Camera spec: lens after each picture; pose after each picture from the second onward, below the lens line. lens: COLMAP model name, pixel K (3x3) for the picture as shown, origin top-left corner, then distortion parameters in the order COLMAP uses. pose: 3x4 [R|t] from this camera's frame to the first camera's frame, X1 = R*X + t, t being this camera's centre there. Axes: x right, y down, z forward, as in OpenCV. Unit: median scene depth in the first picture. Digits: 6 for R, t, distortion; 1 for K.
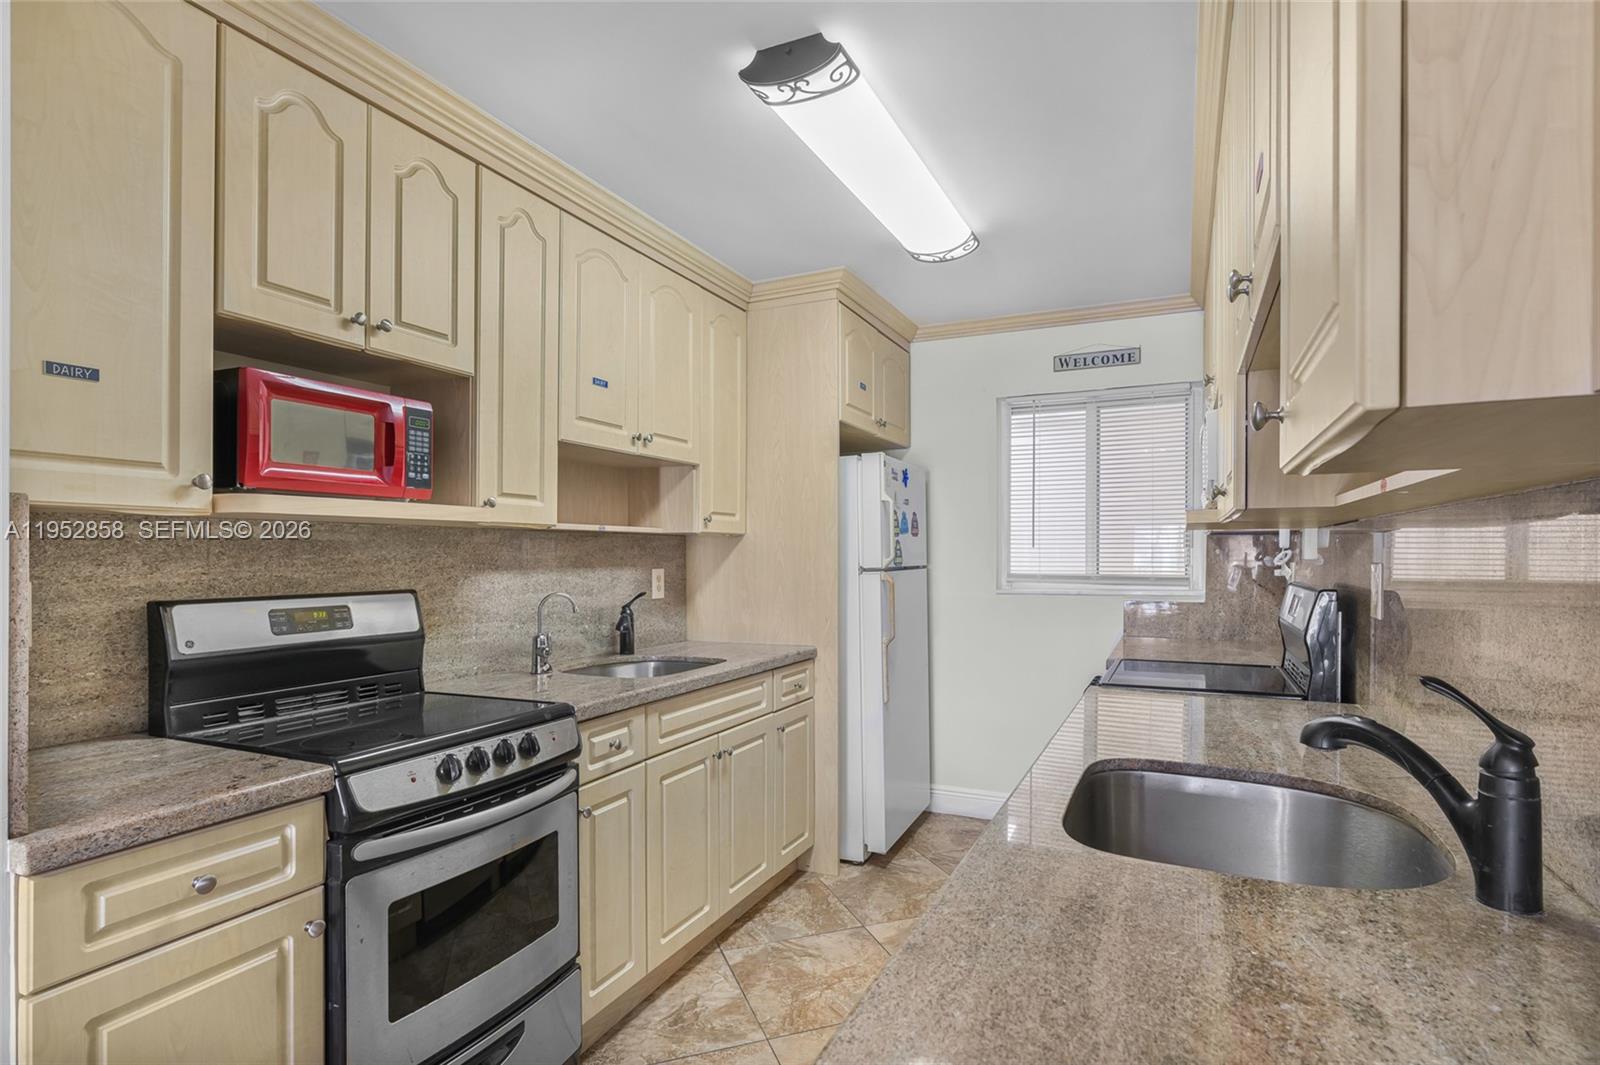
lens RADIAL K [[816.1, 0, 785.8], [0, 816.1, 563.7], [0, 0, 1]] dist [-0.007131, 0.002067]
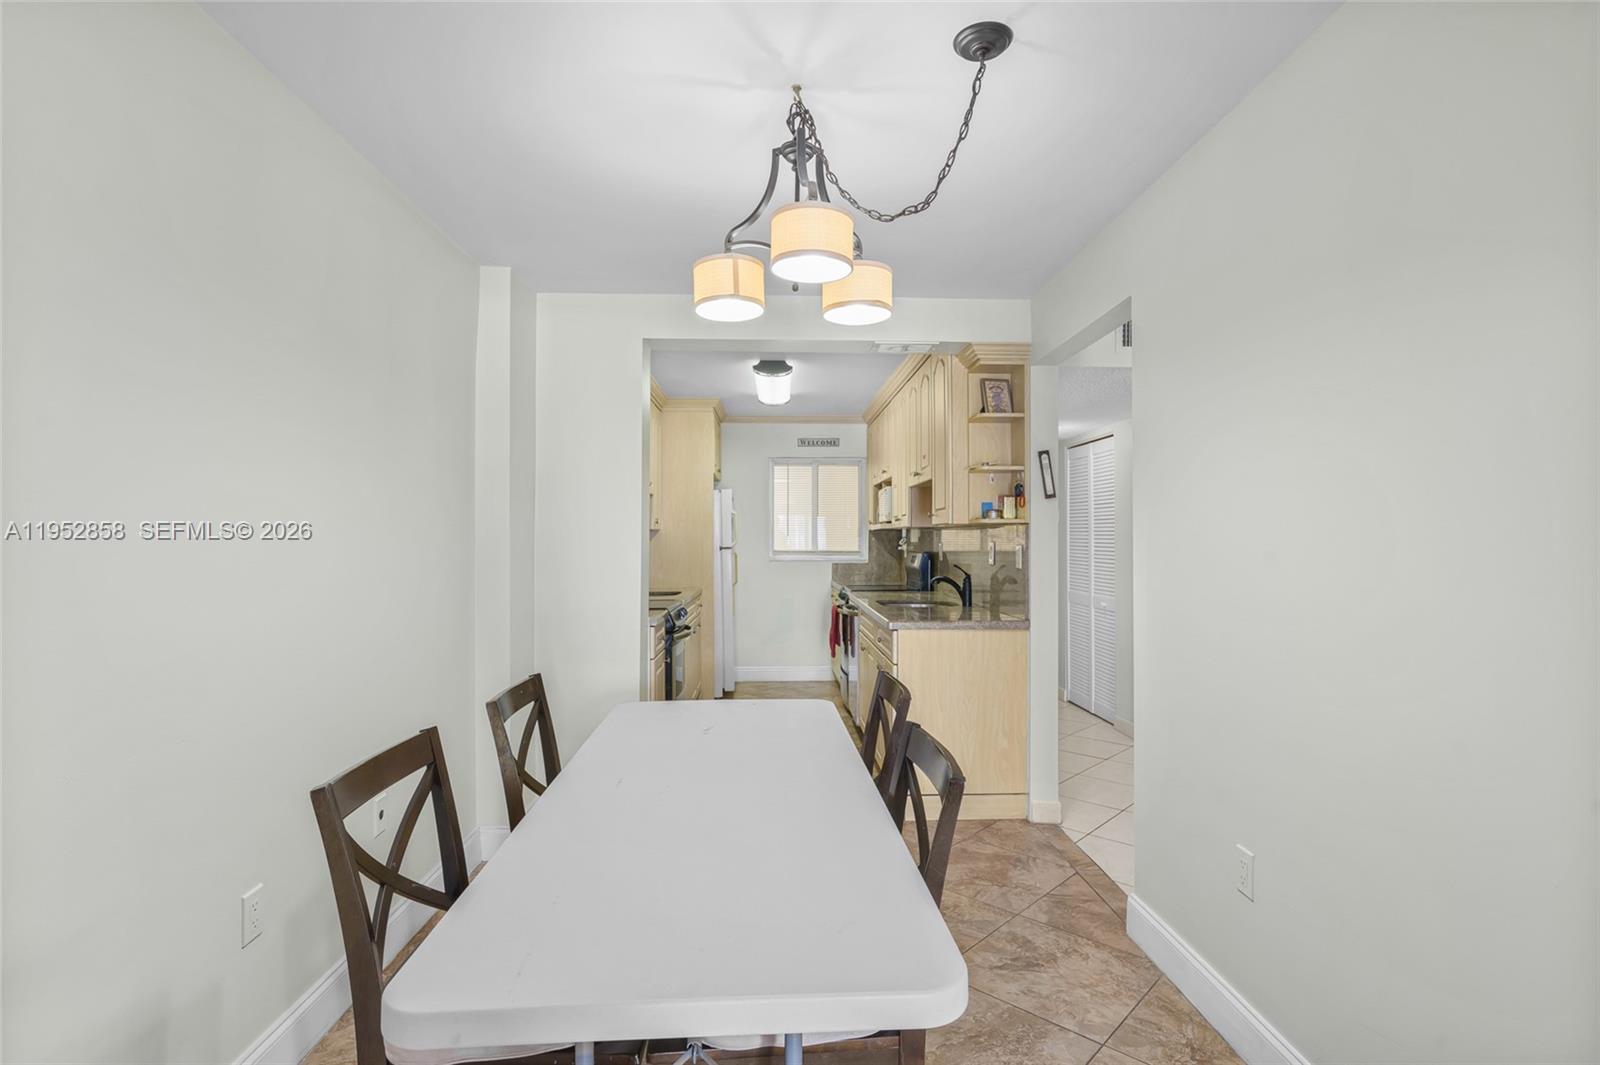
lens RADIAL K [[816.1, 0, 790.4], [0, 816.1, 532.6], [0, 0, 1]] dist [-0.007131, 0.002067]
pose [[0.889792, 0.003260, 0.456355, -1.074019], [0.005575, 0.999822, -0.018013, 0.011004], [-0.456333, 0.018572, 0.889615, -1.346650]]
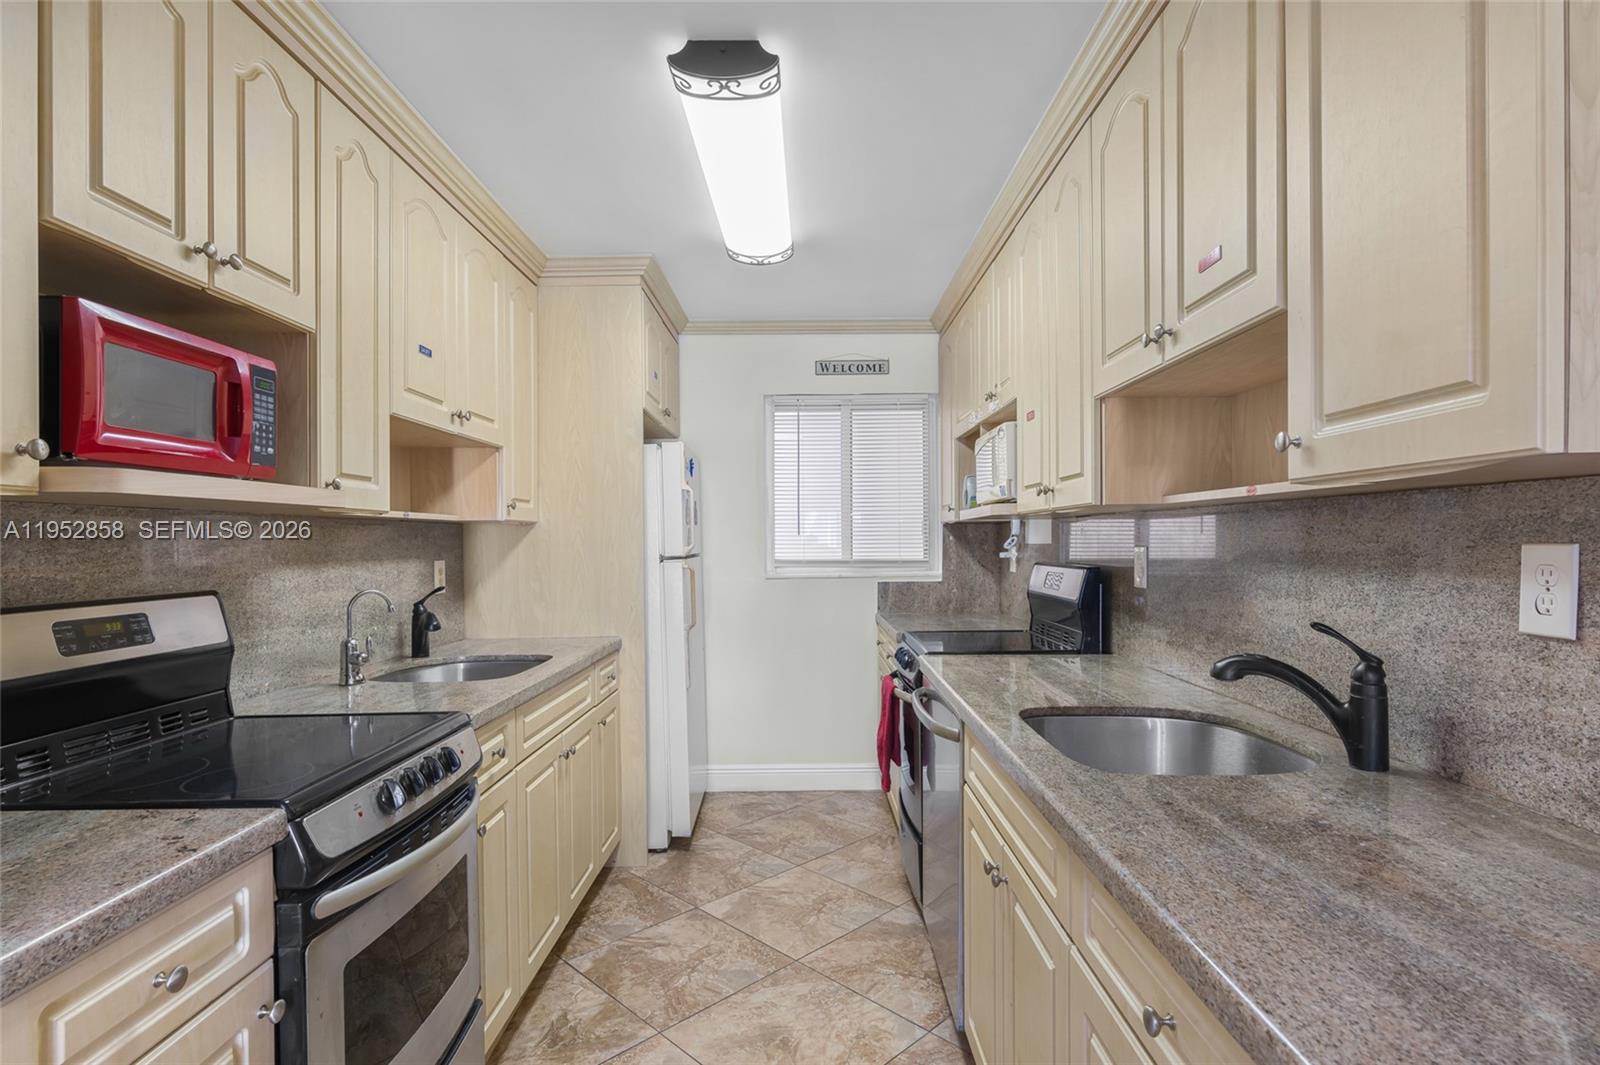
lens RADIAL K [[816.1, 0, 801.1], [0, 816.1, 553.1], [0, 0, 1]] dist [-0.007131, 0.002067]
pose [[0.902099, -0.012945, 0.431334, -0.307667], [0.012134, 0.999916, 0.004631, -0.002111], [-0.431358, 0.001056, 0.902180, 0.033350]]
